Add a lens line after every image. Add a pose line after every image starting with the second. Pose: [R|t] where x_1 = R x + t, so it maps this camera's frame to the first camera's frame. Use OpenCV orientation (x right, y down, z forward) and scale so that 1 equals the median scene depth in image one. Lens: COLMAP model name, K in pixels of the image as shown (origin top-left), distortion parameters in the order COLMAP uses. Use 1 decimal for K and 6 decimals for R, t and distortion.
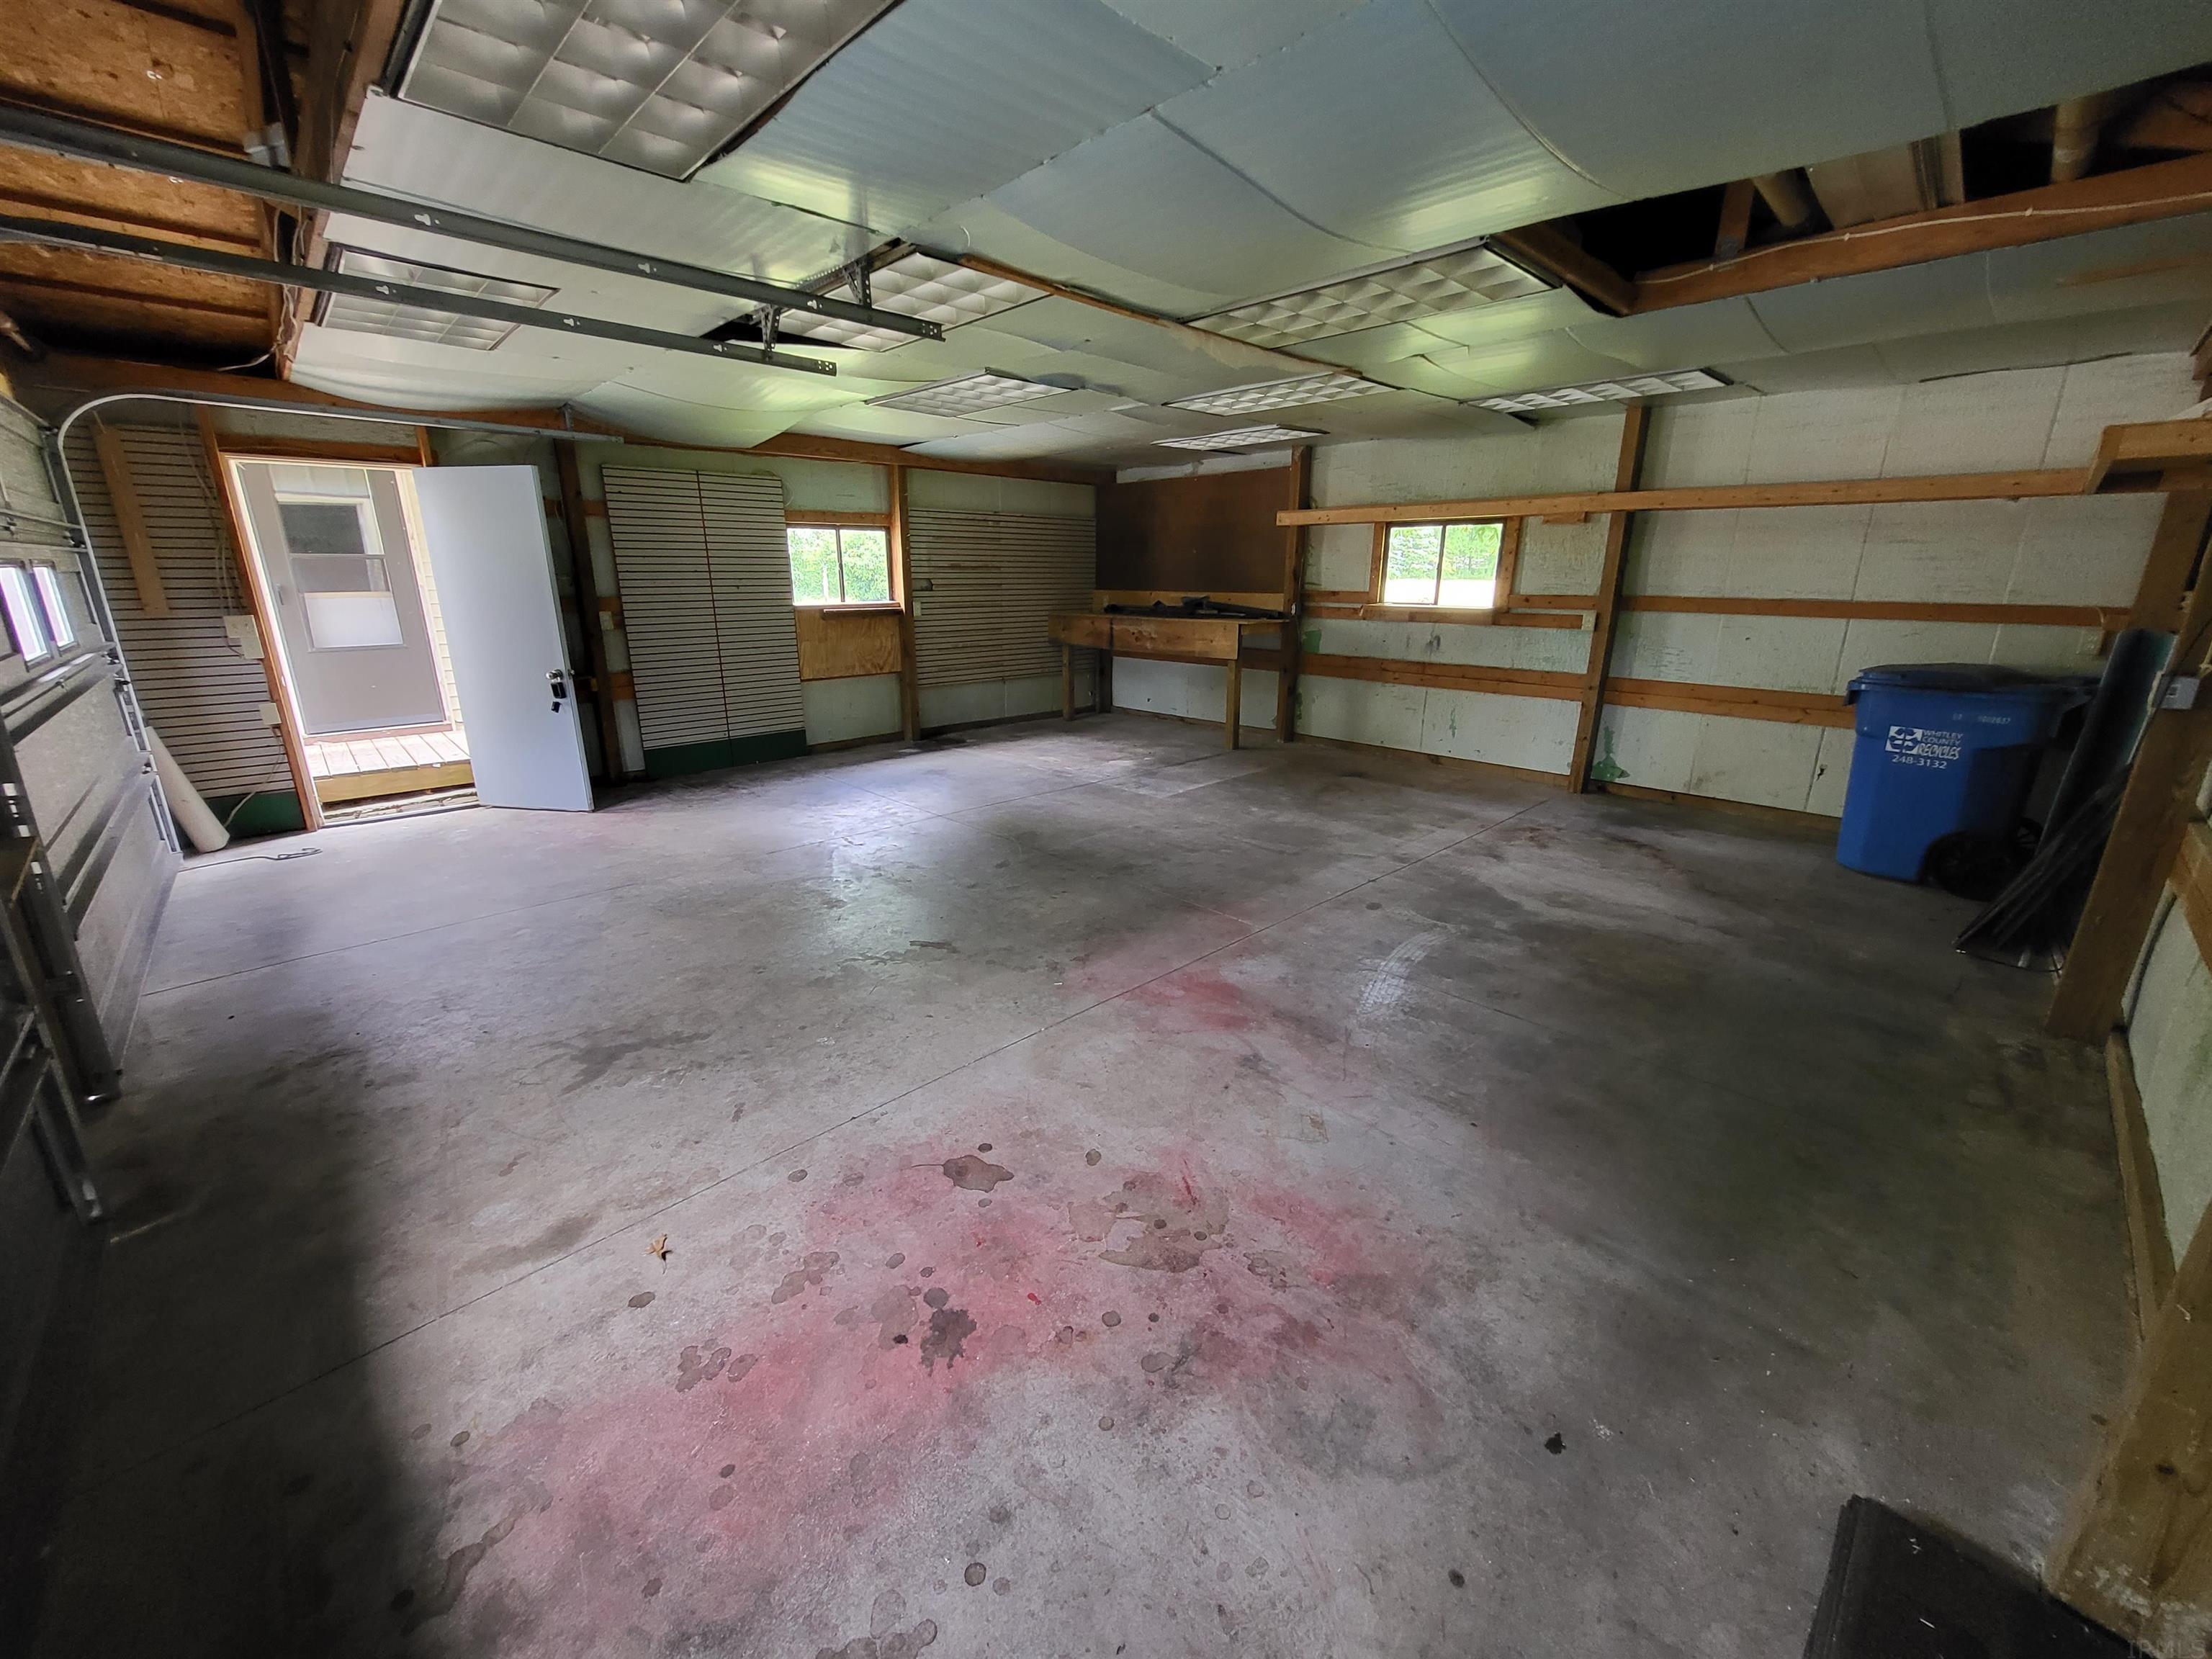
lens RADIAL K [[871.2, 0, 1099.7], [0, 871.2, 821.6], [0, 0, 1]] dist [-0.000261, -0.002011]
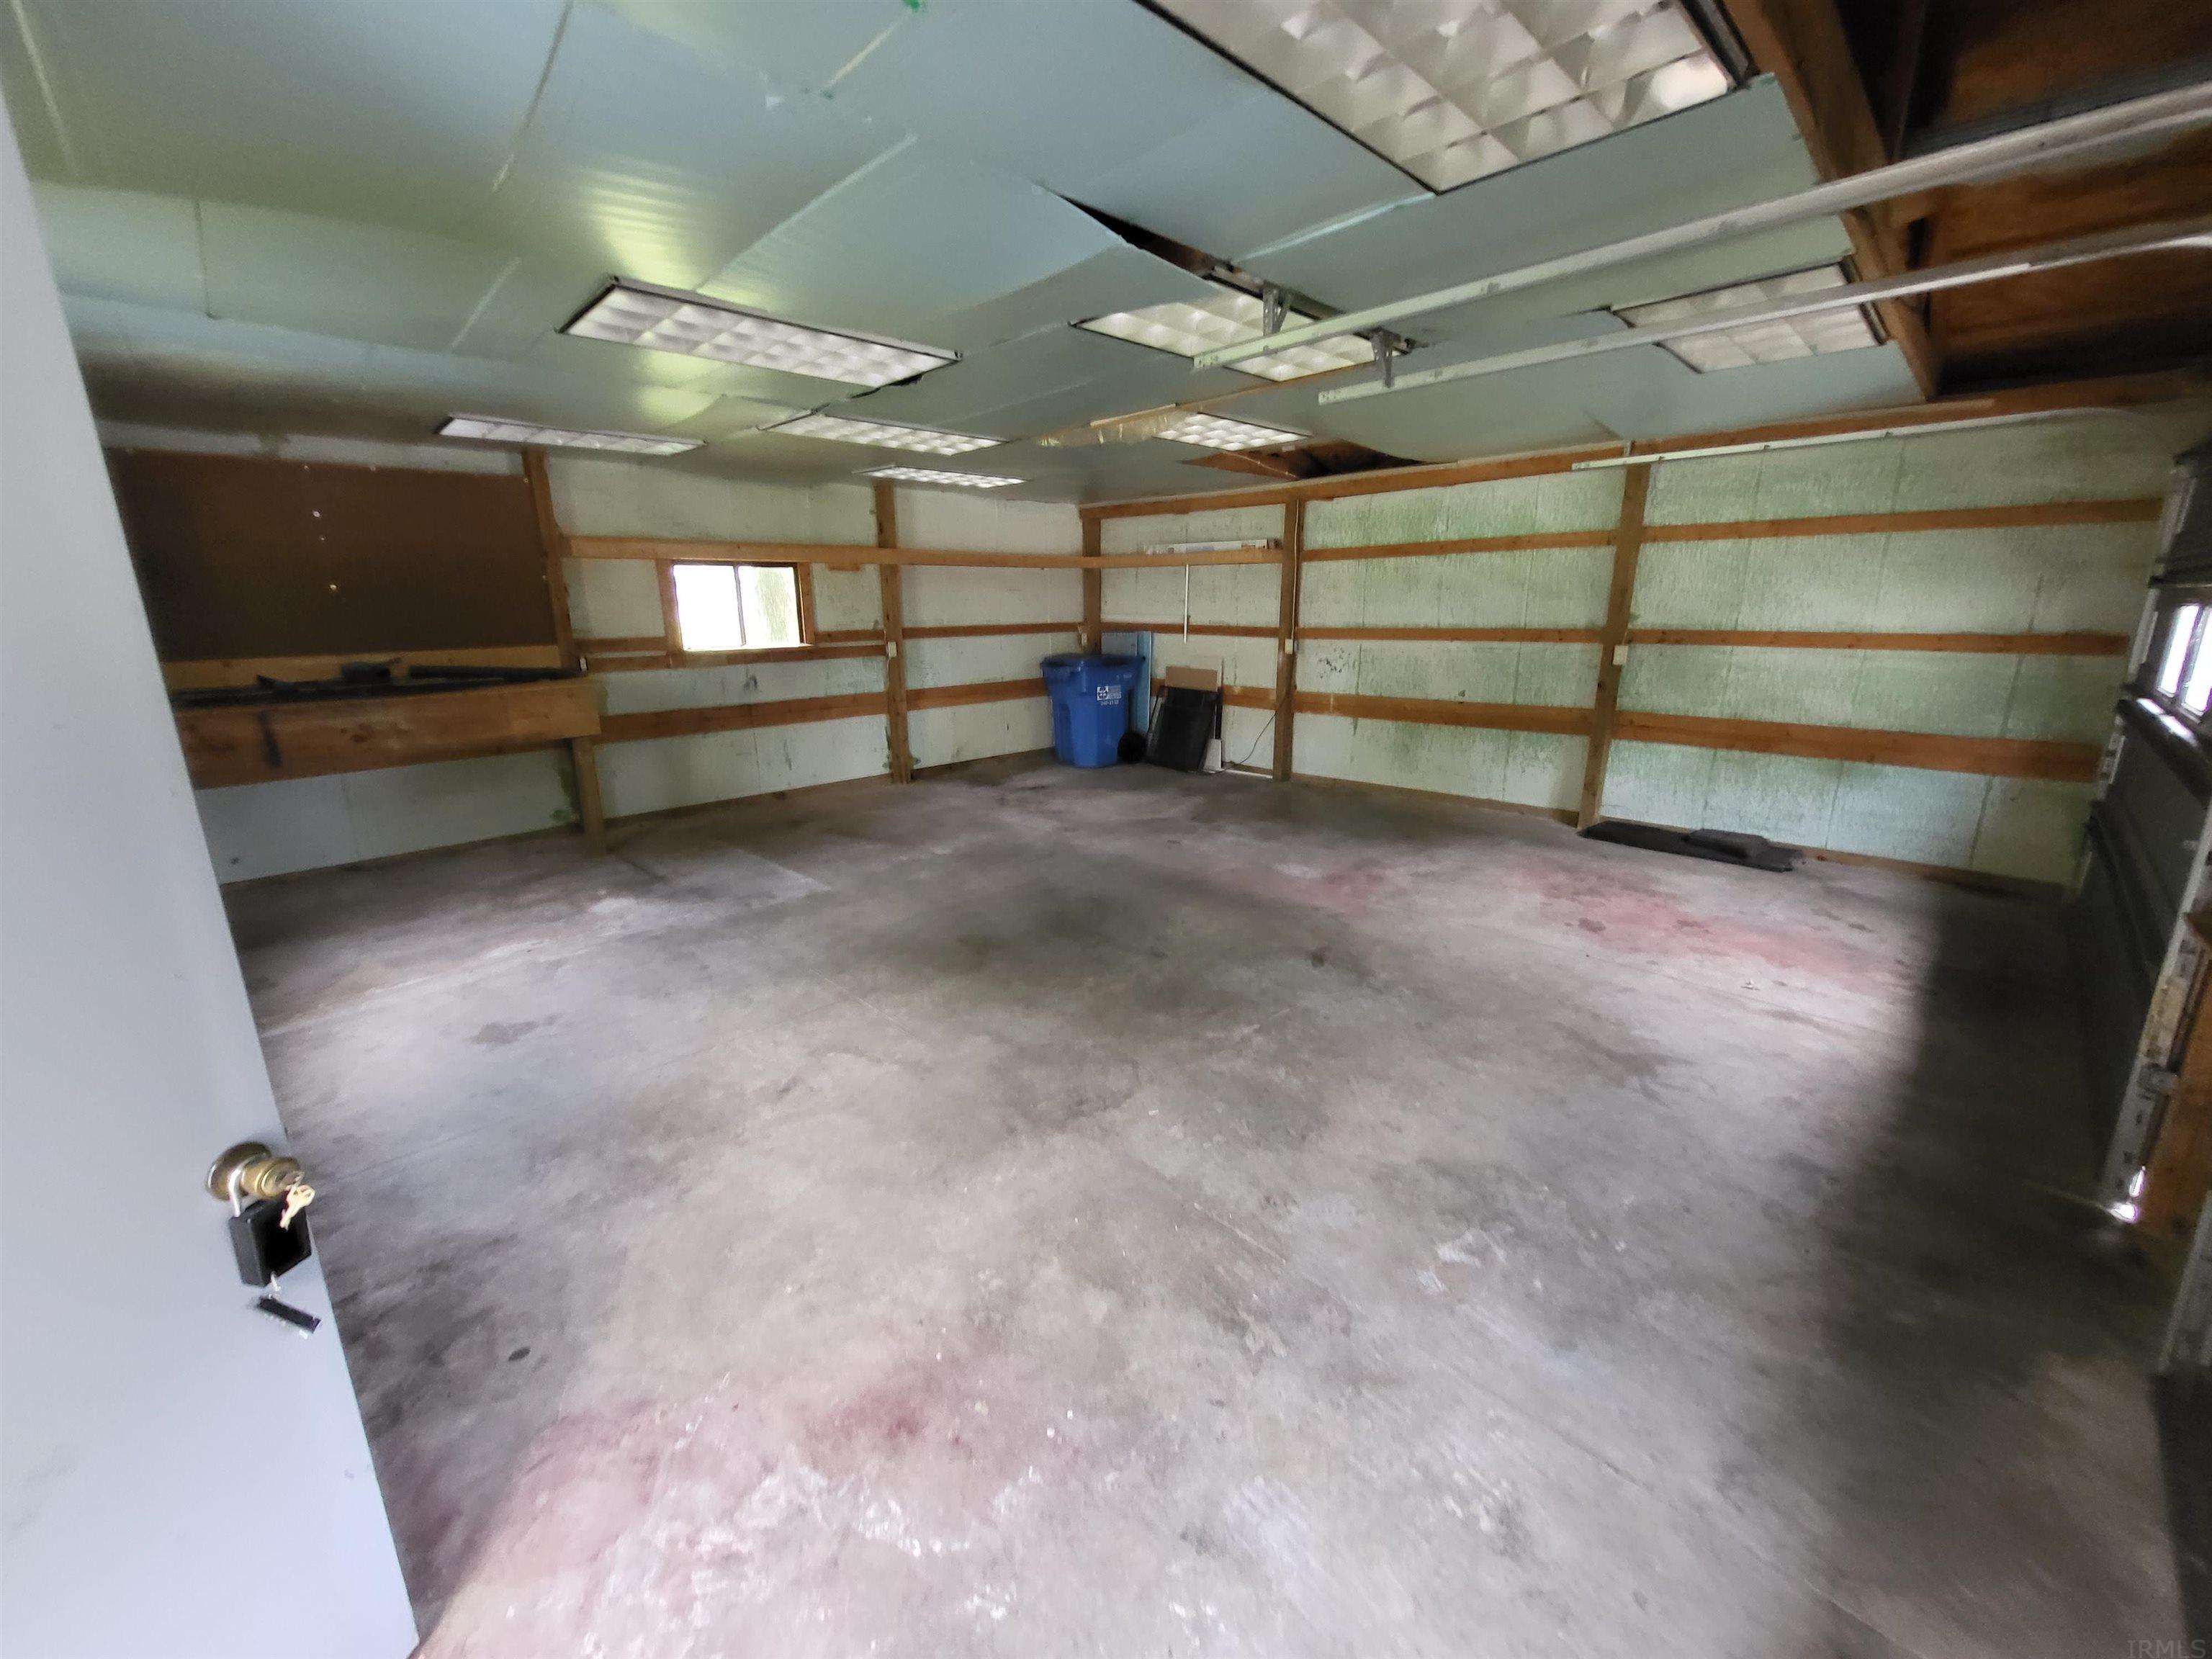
lens RADIAL K [[866.5, 0, 1098.5], [0, 866.5, 827.6], [0, 0, 1]] dist [0.002011, -0.003144]
pose [[-0.007838, -0.255268, 0.966838, -1.376778], [0.289489, 0.924886, 0.246539, -0.406282], [-0.957149, 0.281821, 0.066648, 1.341210]]
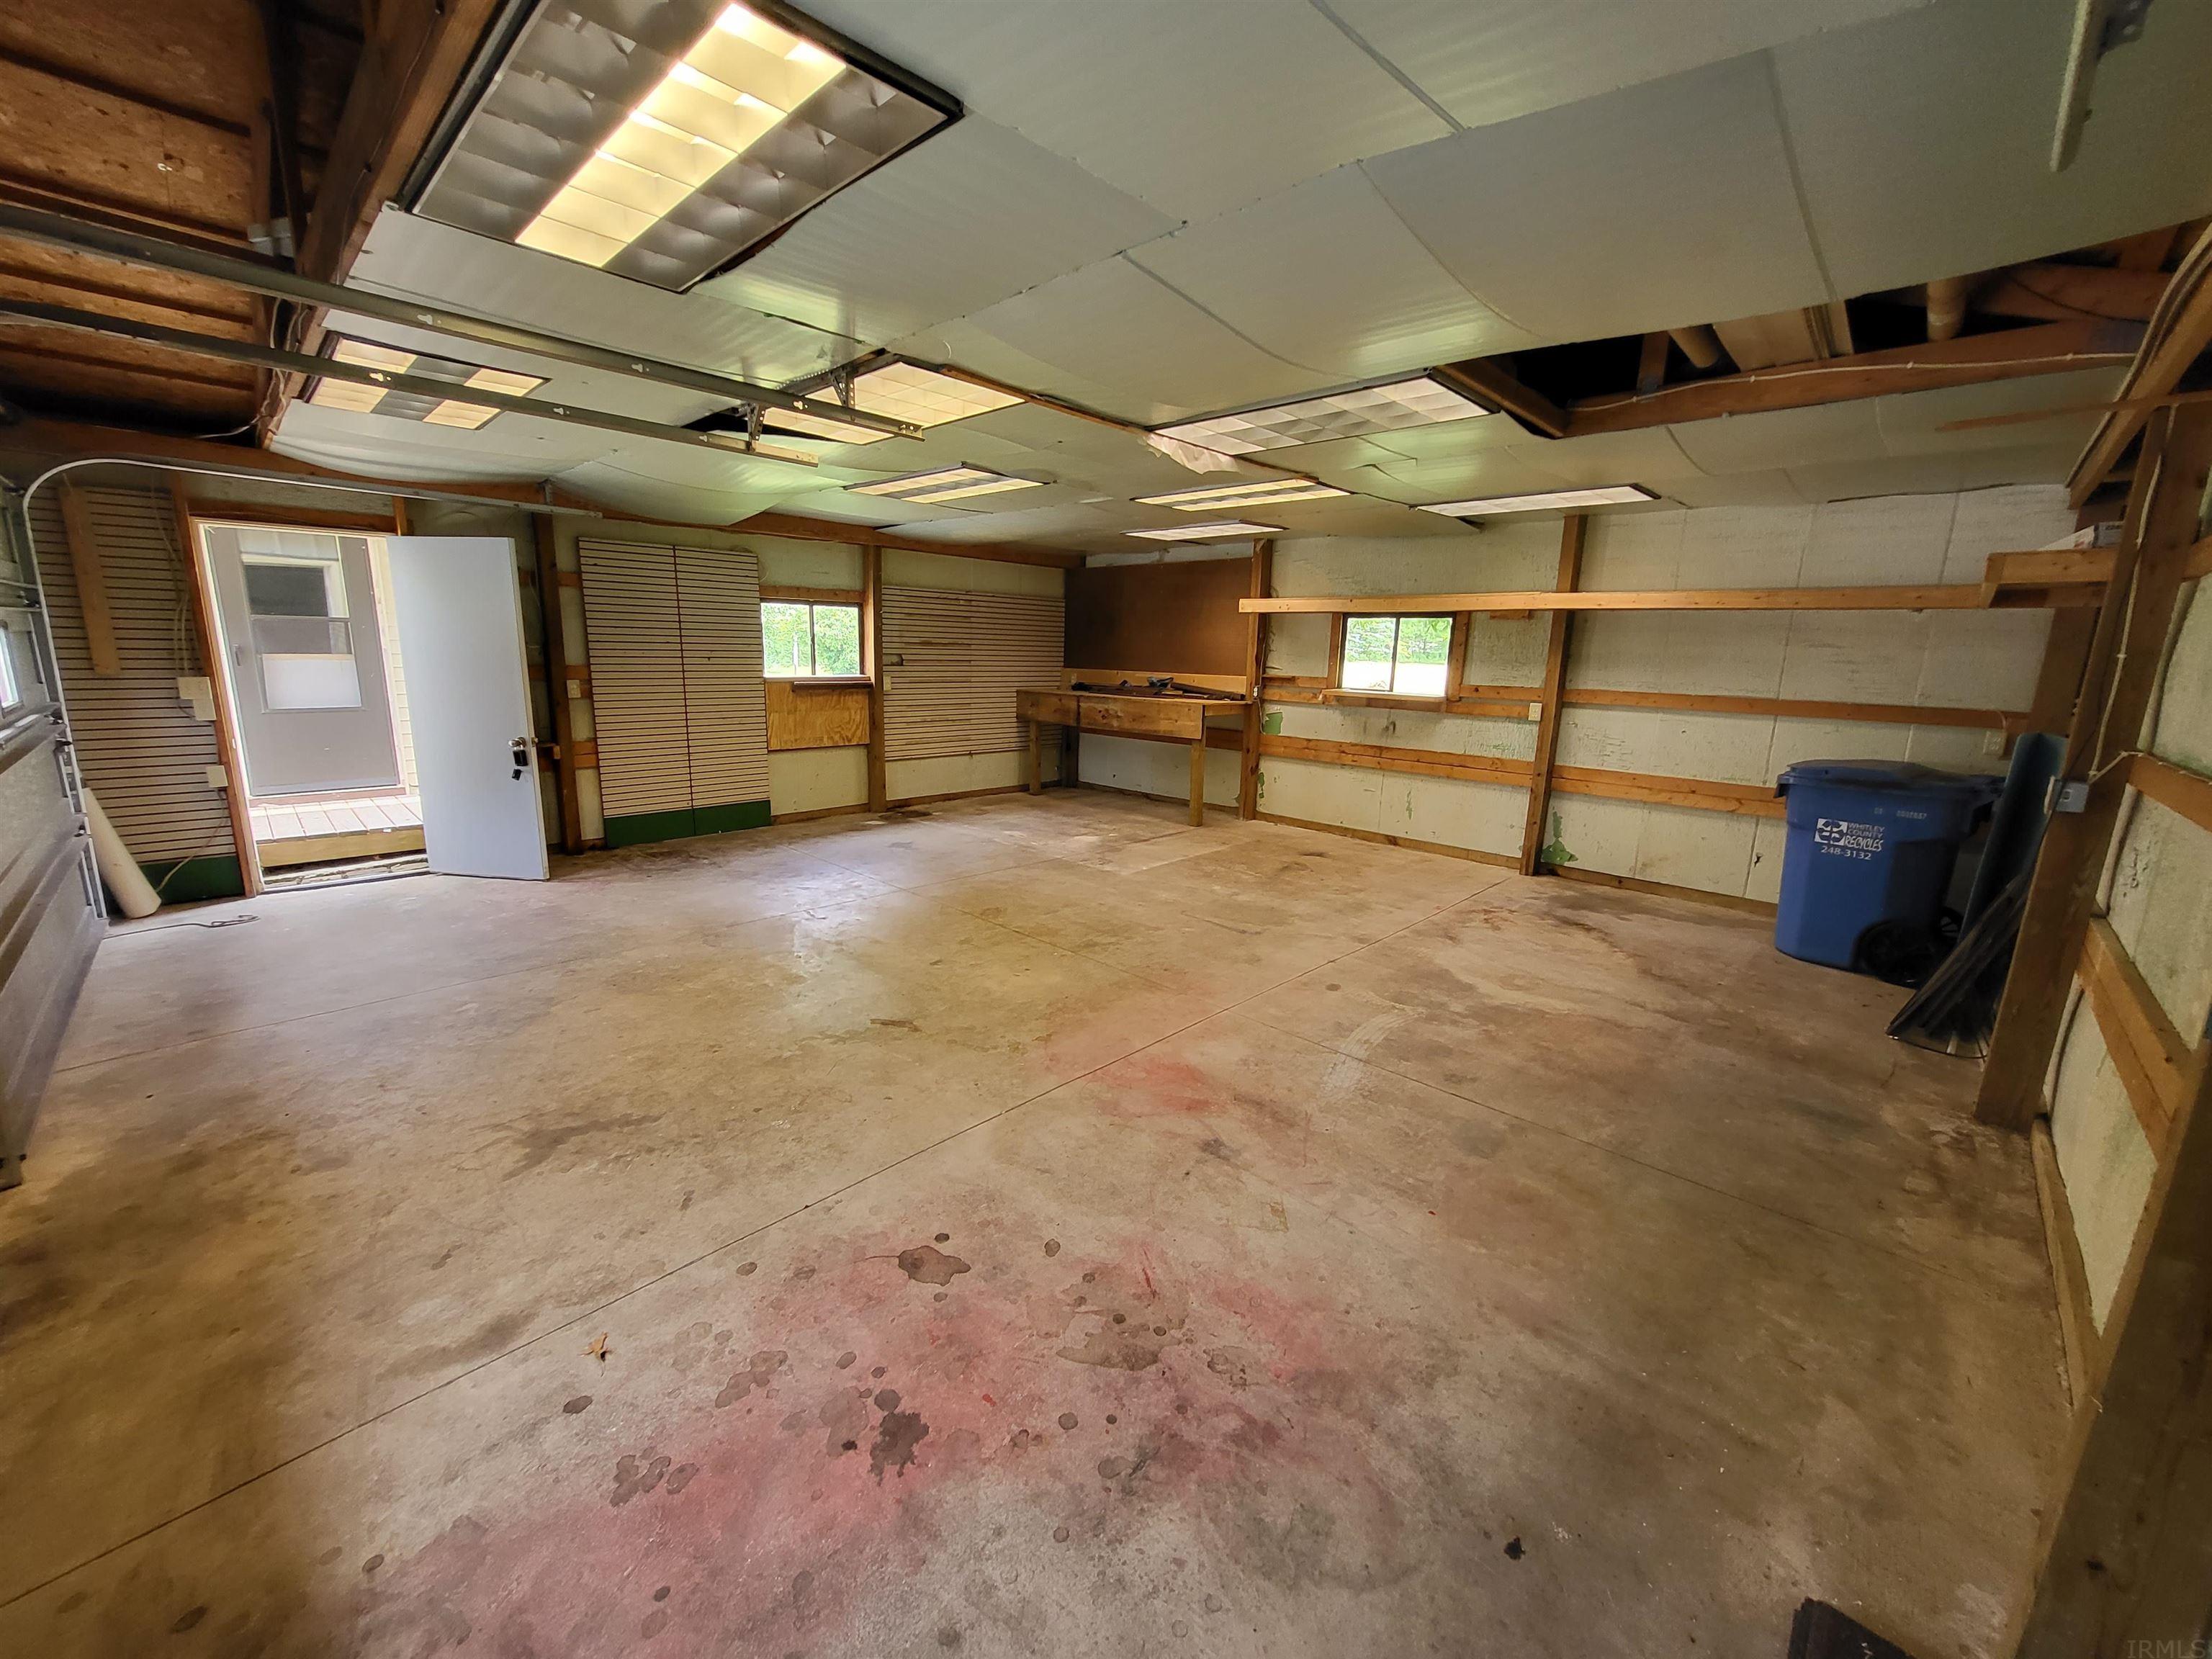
lens RADIAL K [[871.2, 0, 1099.7], [0, 871.2, 821.6], [0, 0, 1]] dist [-0.000261, -0.002011]
pose [[0.999058, 0.016753, 0.040028, -0.000930], [-0.013454, 0.996598, -0.081313, -0.011888], [-0.041254, 0.080698, 0.995885, -0.016981]]
